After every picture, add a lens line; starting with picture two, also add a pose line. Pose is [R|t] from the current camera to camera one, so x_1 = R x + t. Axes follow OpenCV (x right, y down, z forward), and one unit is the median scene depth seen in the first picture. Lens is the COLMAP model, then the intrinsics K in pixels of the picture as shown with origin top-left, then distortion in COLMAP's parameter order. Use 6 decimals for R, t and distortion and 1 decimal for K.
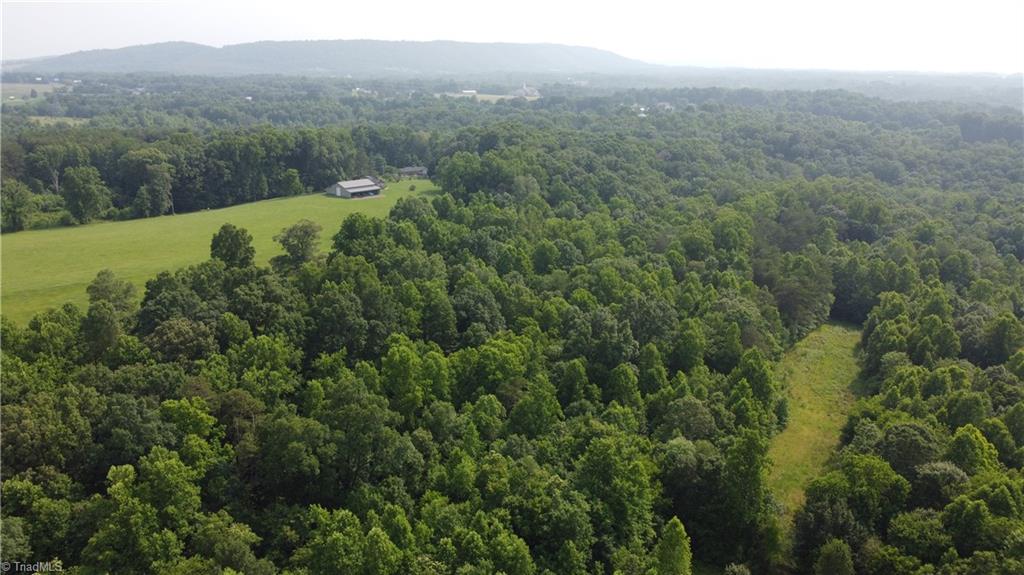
lens RADIAL K [[774.4, 0, 512.9], [0, 774.4, 290.1], [0, 0, 1]] dist [0.004417, -0.011484]
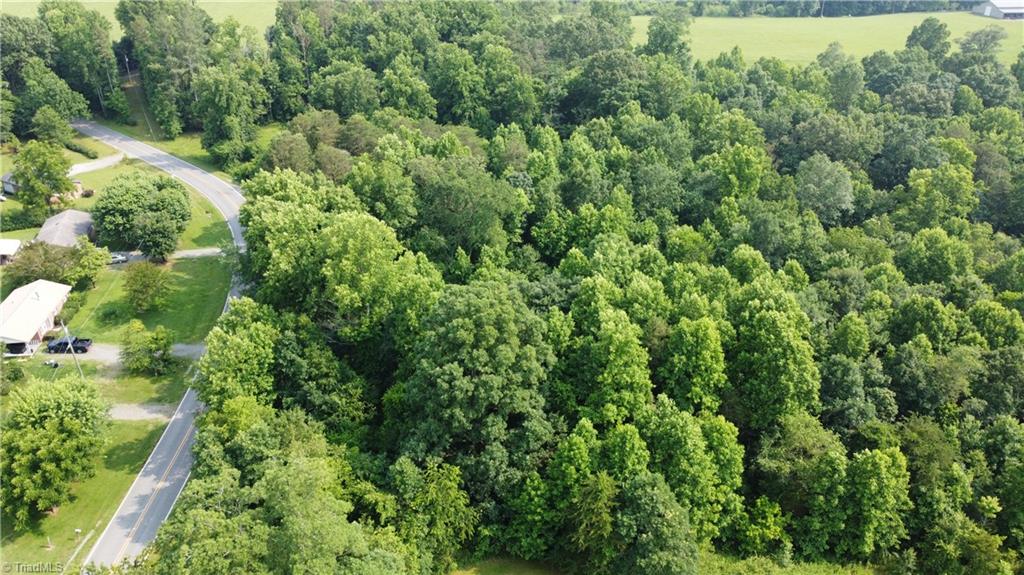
lens RADIAL K [[774.4, 0, 511.0], [0, 774.4, 289.8], [0, 0, 1]] dist [0.004417, -0.011484]
pose [[0.789948, 0.283753, -0.543568, -0.201282], [-0.167274, 0.952584, 0.254173, 0.146926], [0.589916, -0.109859, 0.799956, -0.367872]]
